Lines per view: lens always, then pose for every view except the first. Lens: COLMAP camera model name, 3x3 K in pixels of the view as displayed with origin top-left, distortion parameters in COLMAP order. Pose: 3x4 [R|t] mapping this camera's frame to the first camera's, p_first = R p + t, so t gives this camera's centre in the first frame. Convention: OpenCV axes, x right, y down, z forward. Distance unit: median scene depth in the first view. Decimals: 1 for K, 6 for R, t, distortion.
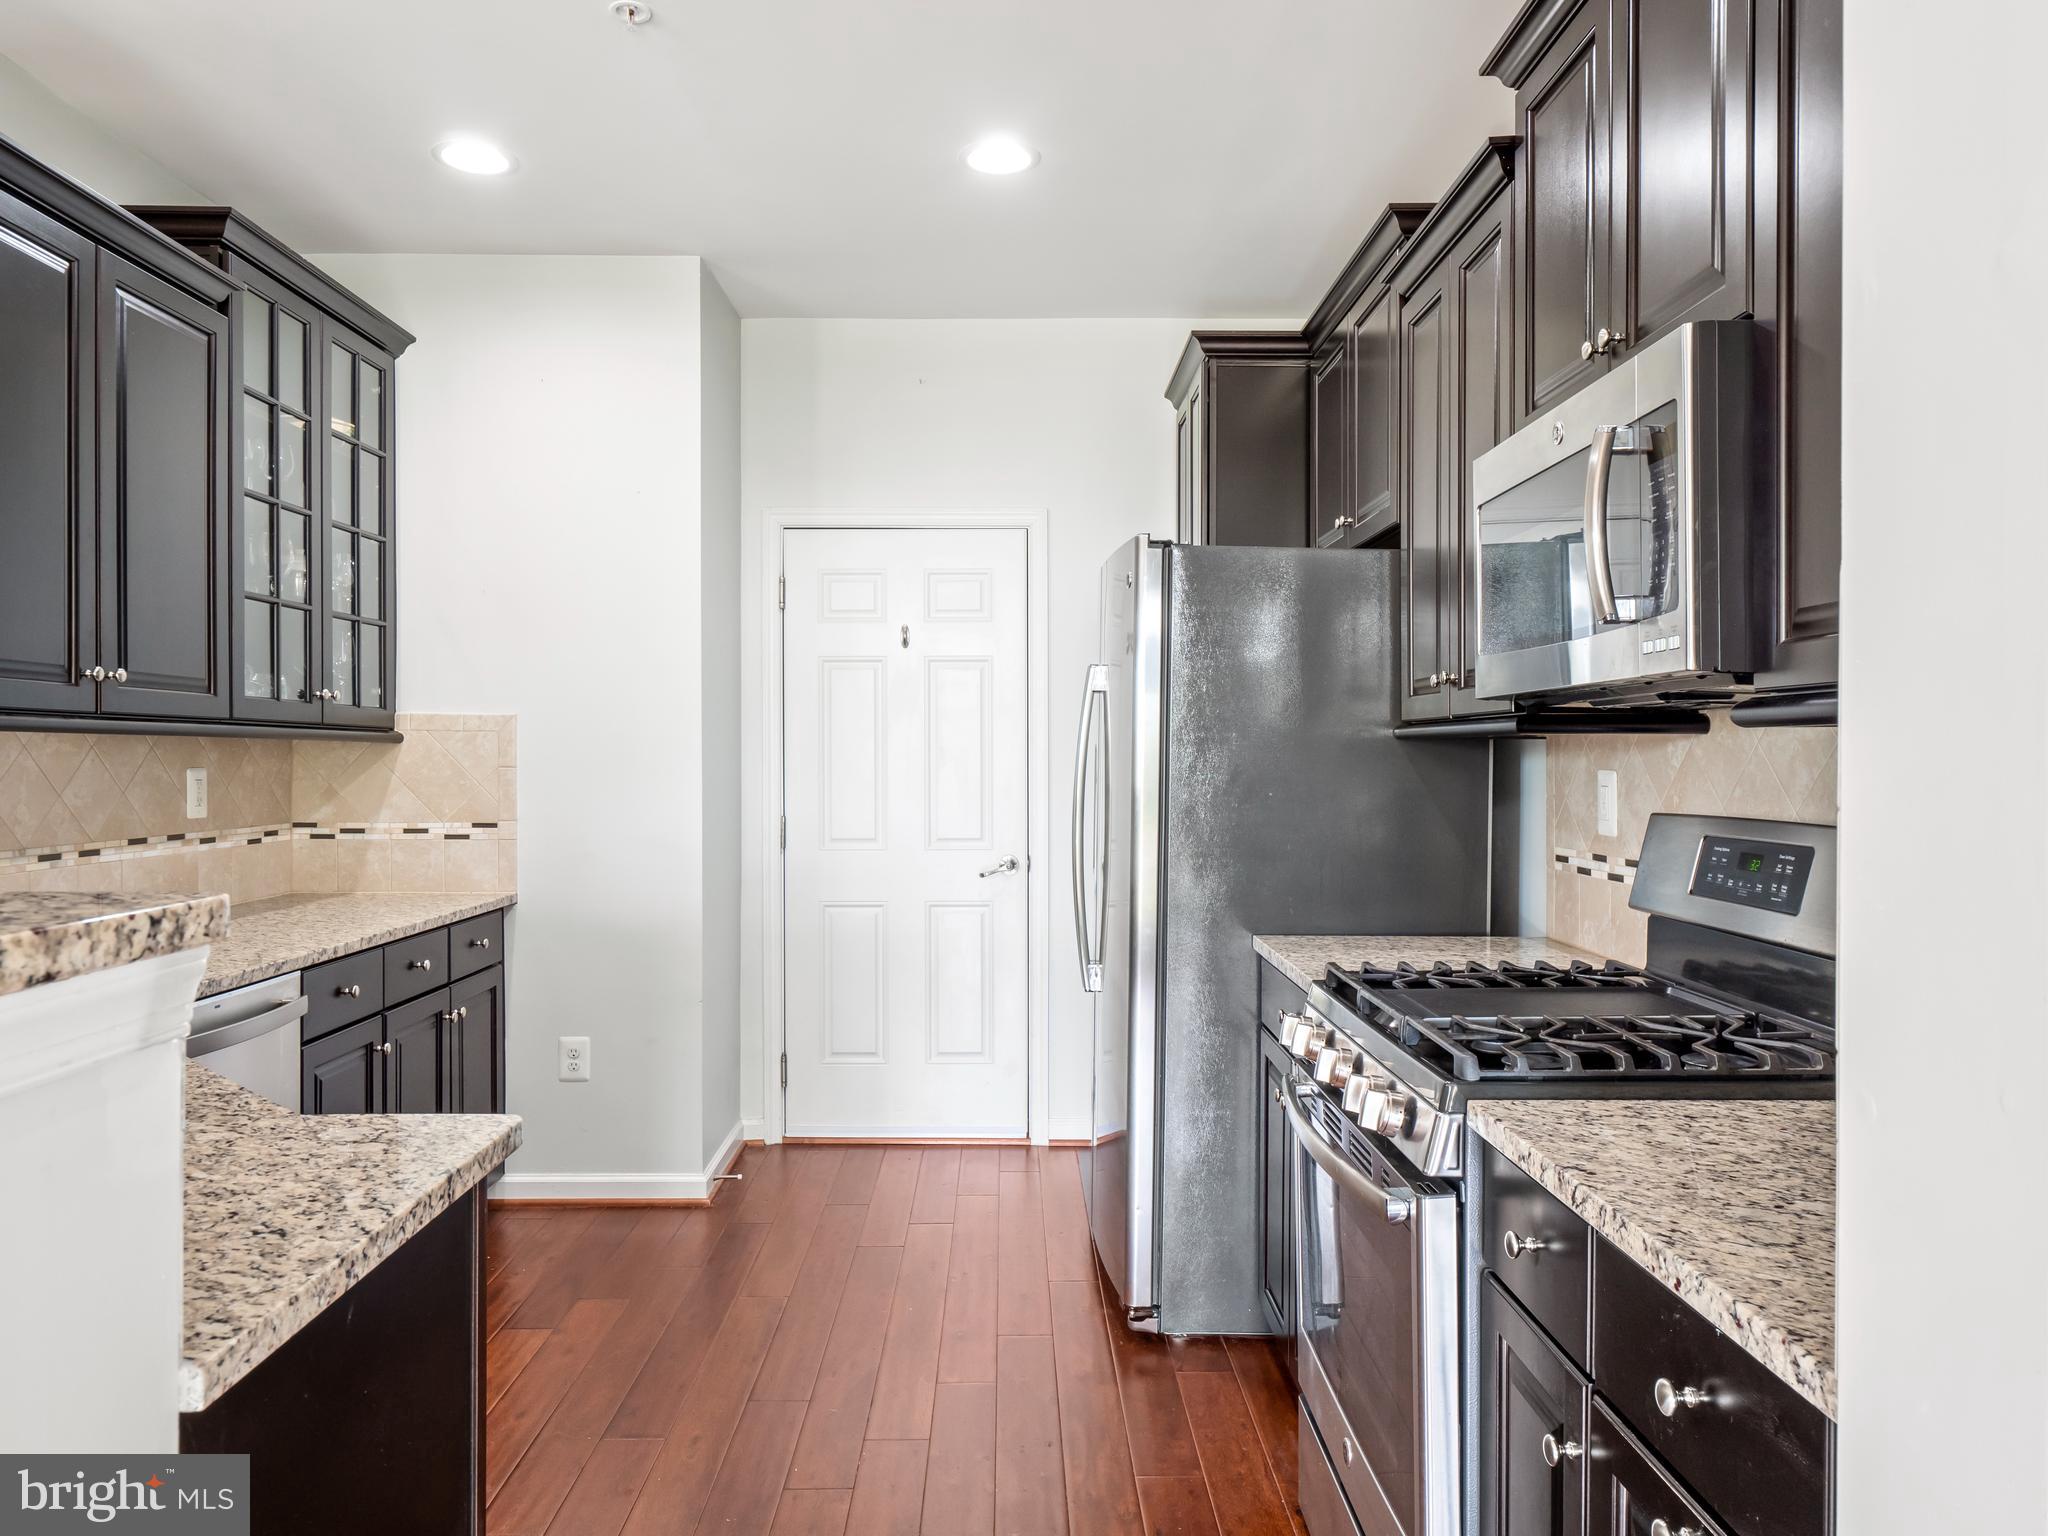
lens RADIAL K [[1419.9, 0, 1030.9], [0, 1419.9, 764.3], [0, 0, 1]] dist [0.001507, 0.002342]
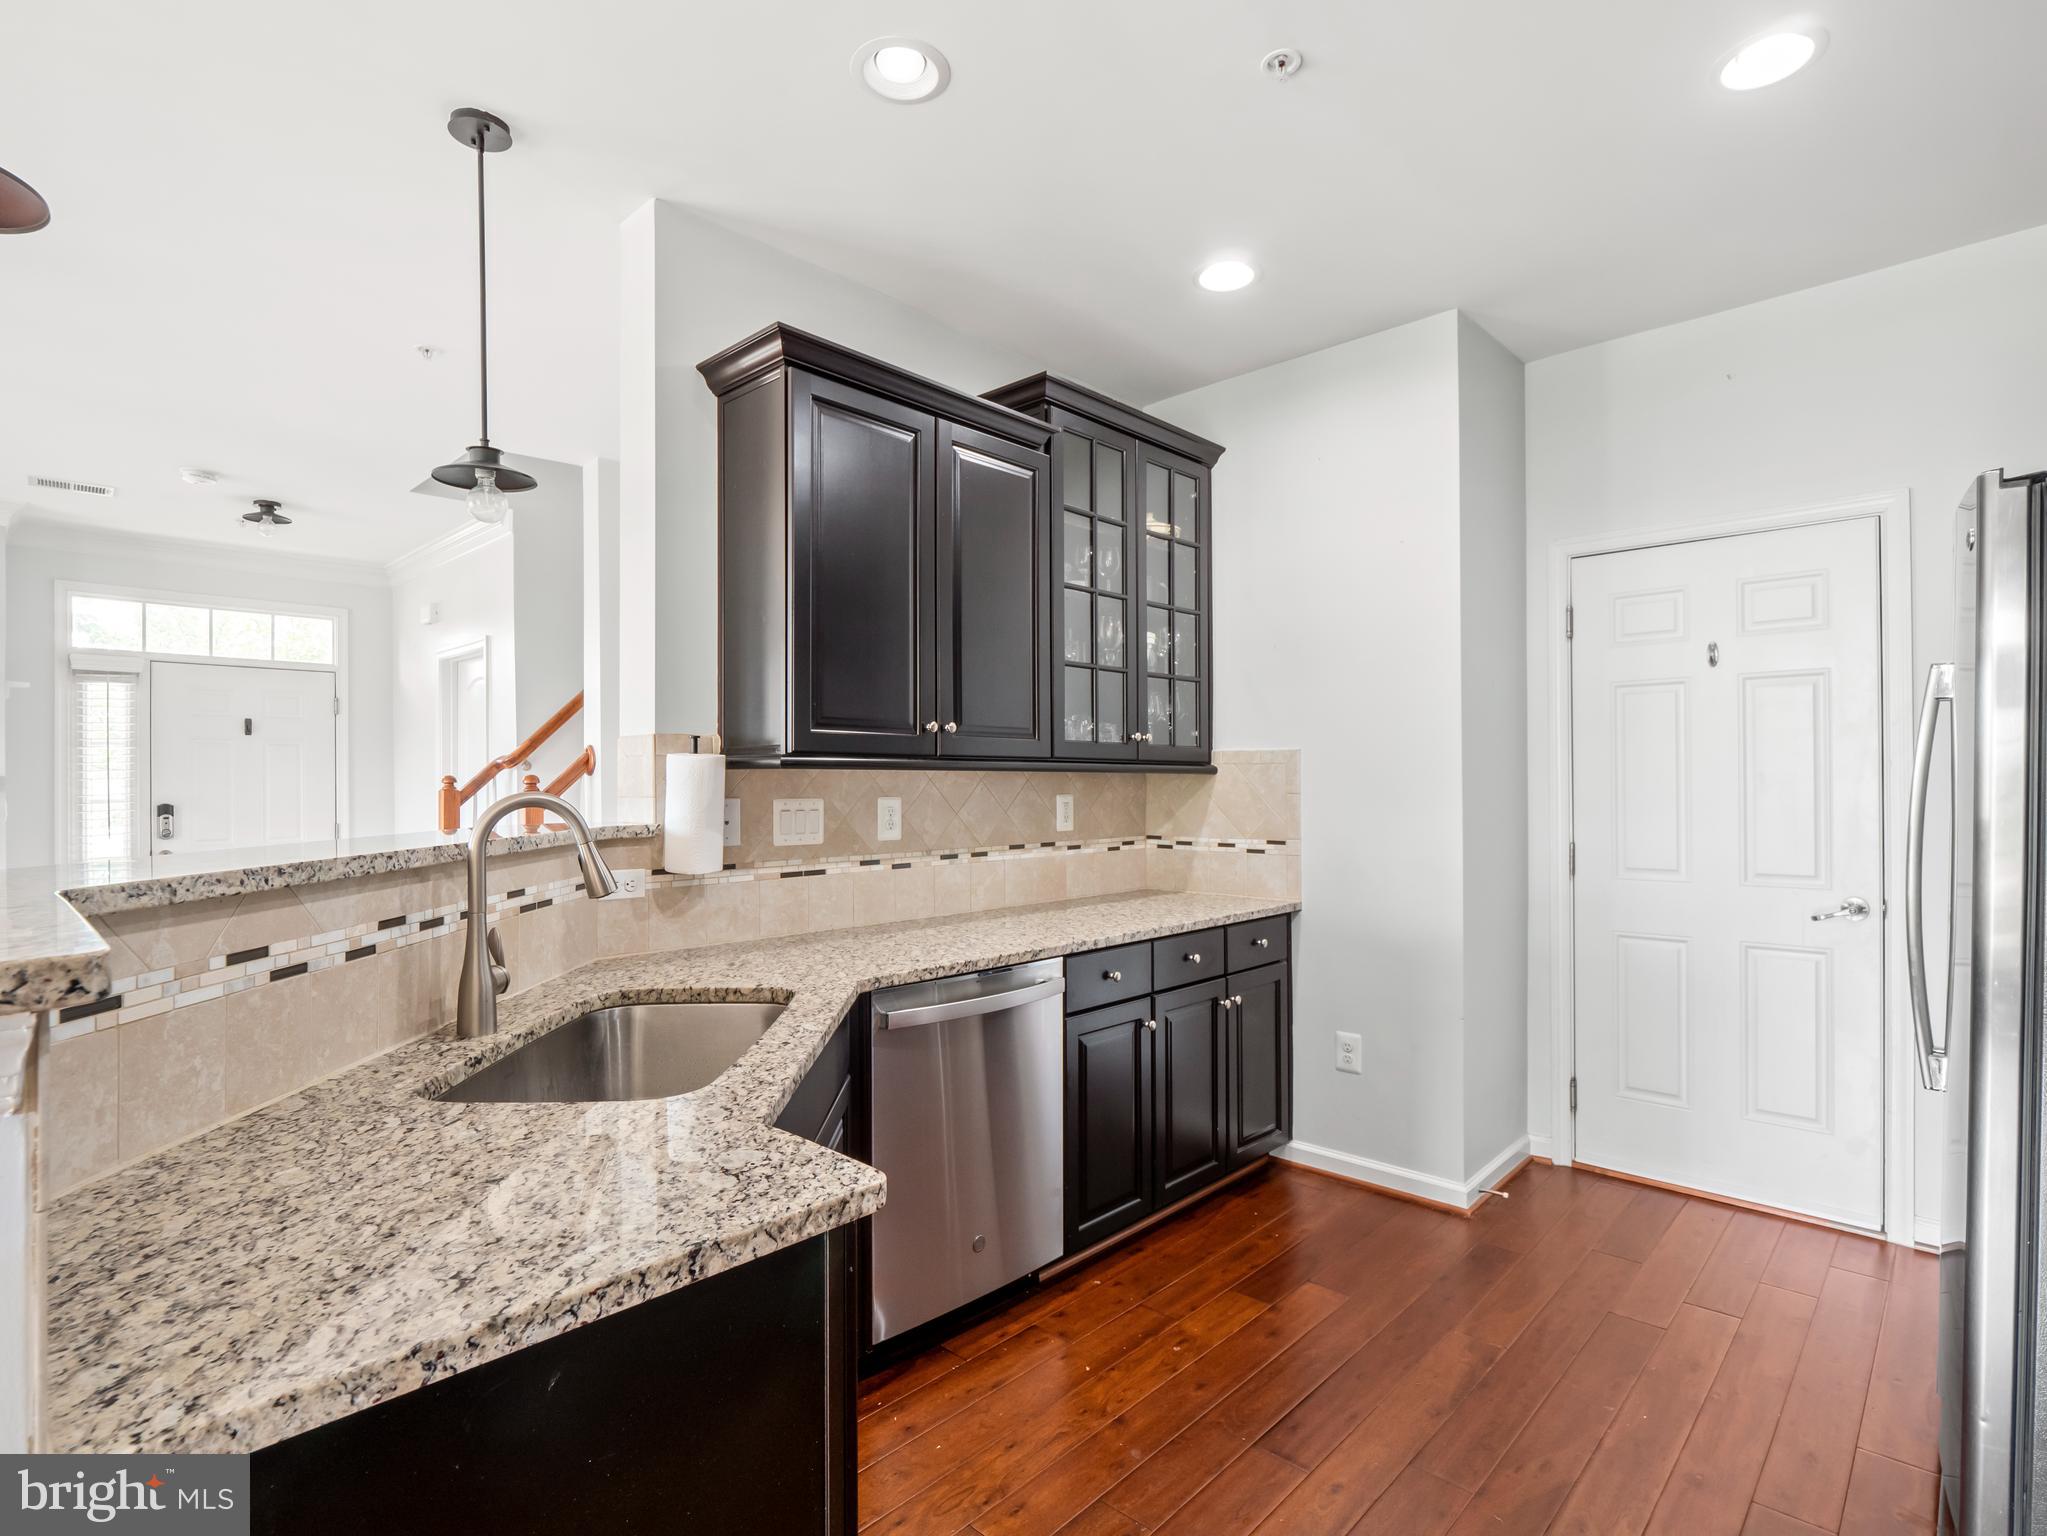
lens RADIAL K [[1030.7, 0, 1027.9], [0, 1030.7, 779.7], [0, 0, 1]] dist [0.001120, -0.010681]
pose [[0.712475, -0.006167, -0.701671, 0.076434], [0.000441, 0.999965, -0.008341, -0.002806], [0.701697, 0.005633, 0.712453, 0.243465]]
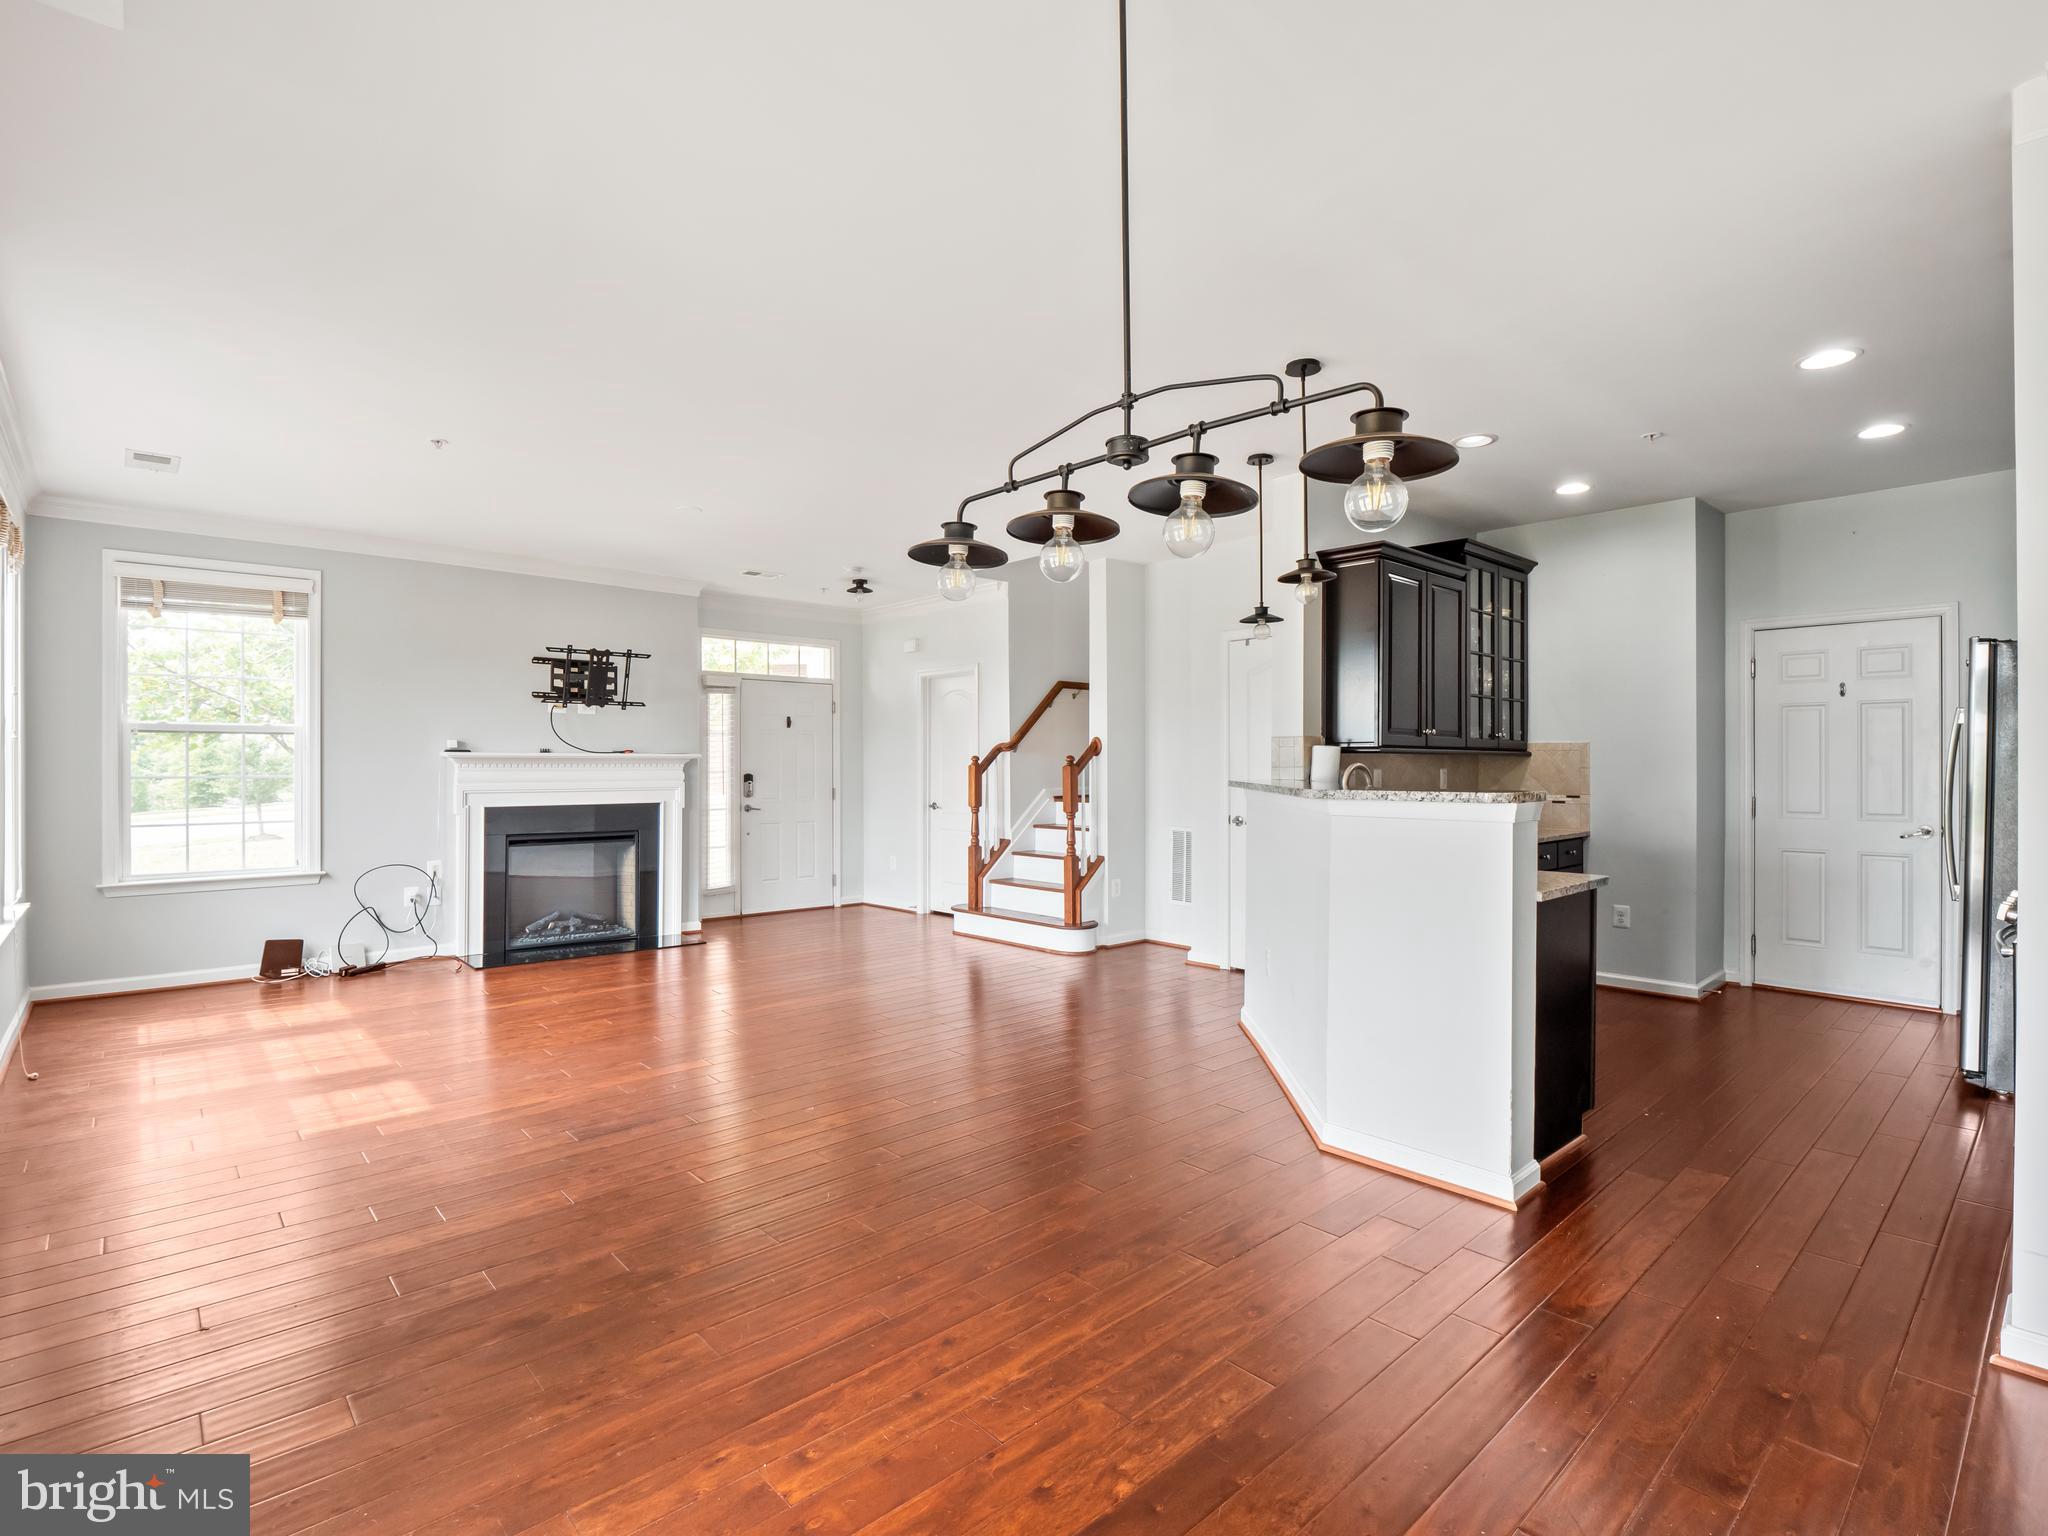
lens RADIAL K [[1008.5, 0, 1011.7], [0, 1008.5, 764.8], [0, 0, 1]] dist [-0.018112, 0.000364]
pose [[0.658465, -0.000368, -0.752611, 0.172484], [-0.004196, 0.999983, -0.004161, 0.006793], [0.752600, 0.005898, 0.658452, -0.568326]]
